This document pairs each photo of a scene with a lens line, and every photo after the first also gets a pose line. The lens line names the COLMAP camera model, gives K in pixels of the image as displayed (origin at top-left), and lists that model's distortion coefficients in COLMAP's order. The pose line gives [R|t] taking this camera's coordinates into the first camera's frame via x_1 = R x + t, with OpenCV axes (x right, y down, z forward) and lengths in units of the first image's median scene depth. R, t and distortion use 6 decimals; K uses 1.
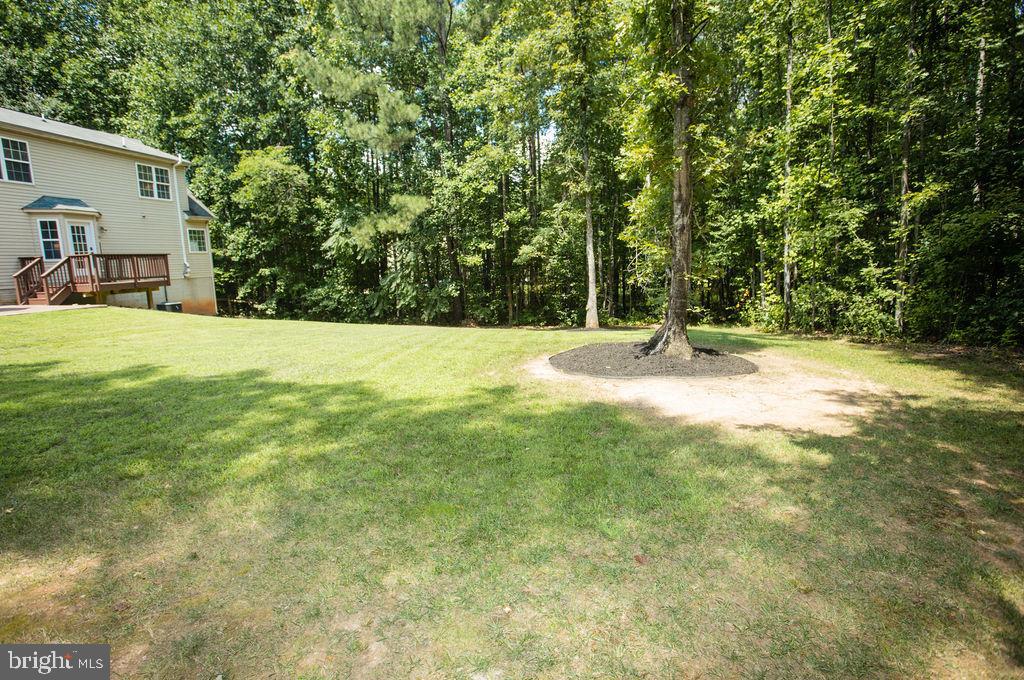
lens RADIAL K [[521.6, 0, 512.0], [0, 521.6, 340.0], [0, 0, 1]] dist [-0.063445, 0.025459]
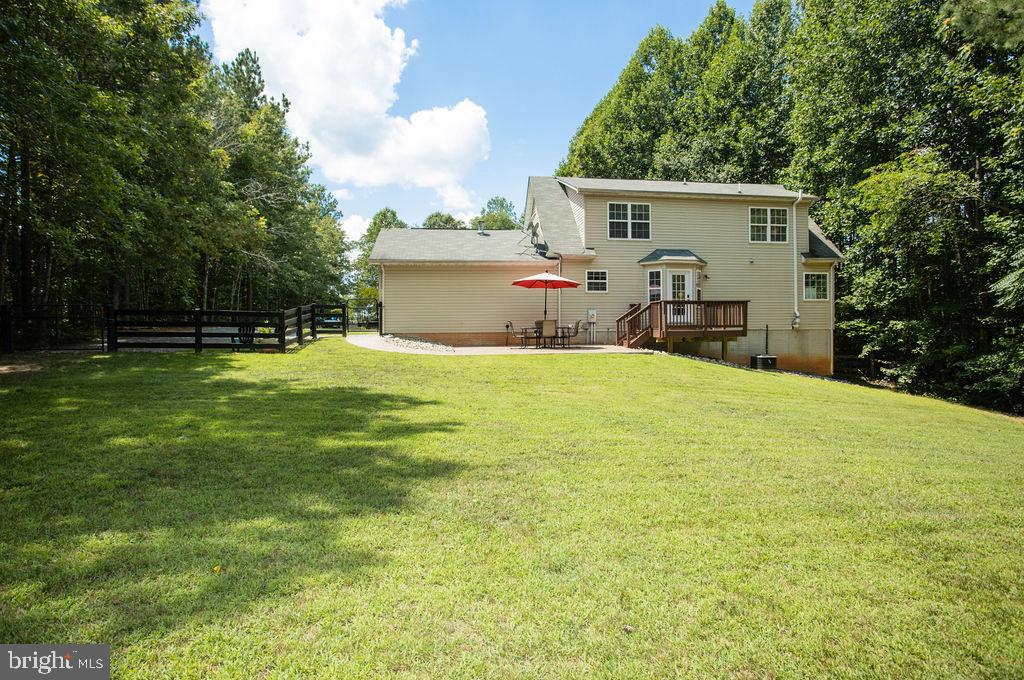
lens RADIAL K [[521.6, 0, 512.0], [0, 521.6, 340.0], [0, 0, 1]] dist [-0.063445, 0.025459]
pose [[0.306443, 0.051670, -0.950486, 0.049505], [-0.147938, 0.988978, 0.006066, -0.040680], [0.940323, 0.138754, 0.310709, 0.303527]]
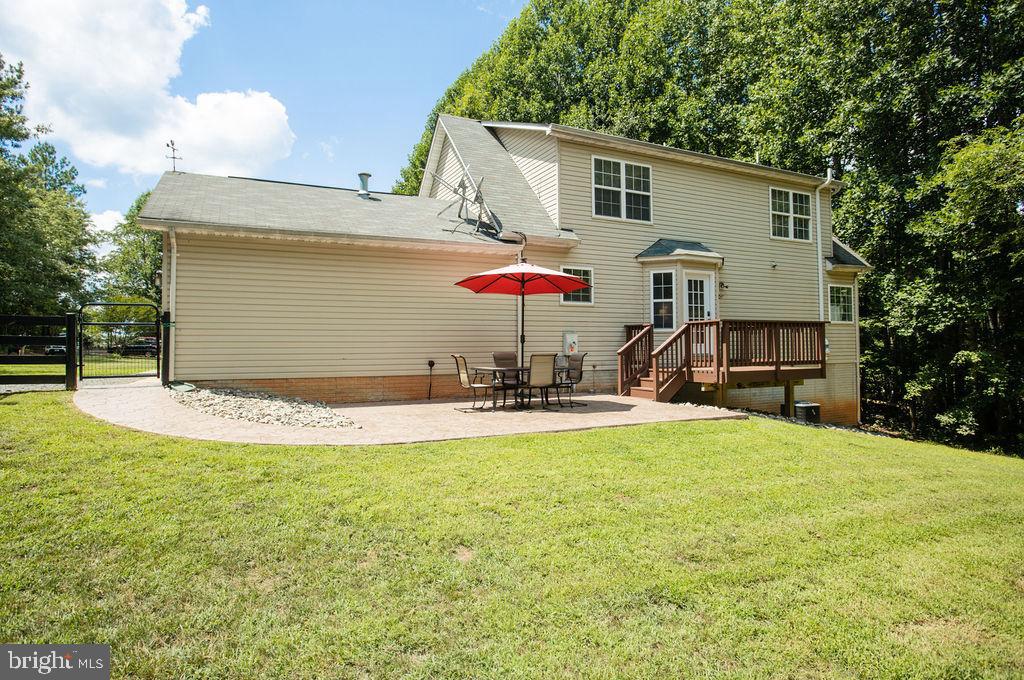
lens RADIAL K [[585.2, 0, 512.6], [0, 585.2, 333.1], [0, 0, 1]] dist [-0.081648, 0.062854]
pose [[0.597212, 0.004276, -0.802072, -0.331488], [-0.134229, 0.986416, -0.094686, -0.044138], [0.790772, 0.164209, 0.589673, 0.311543]]
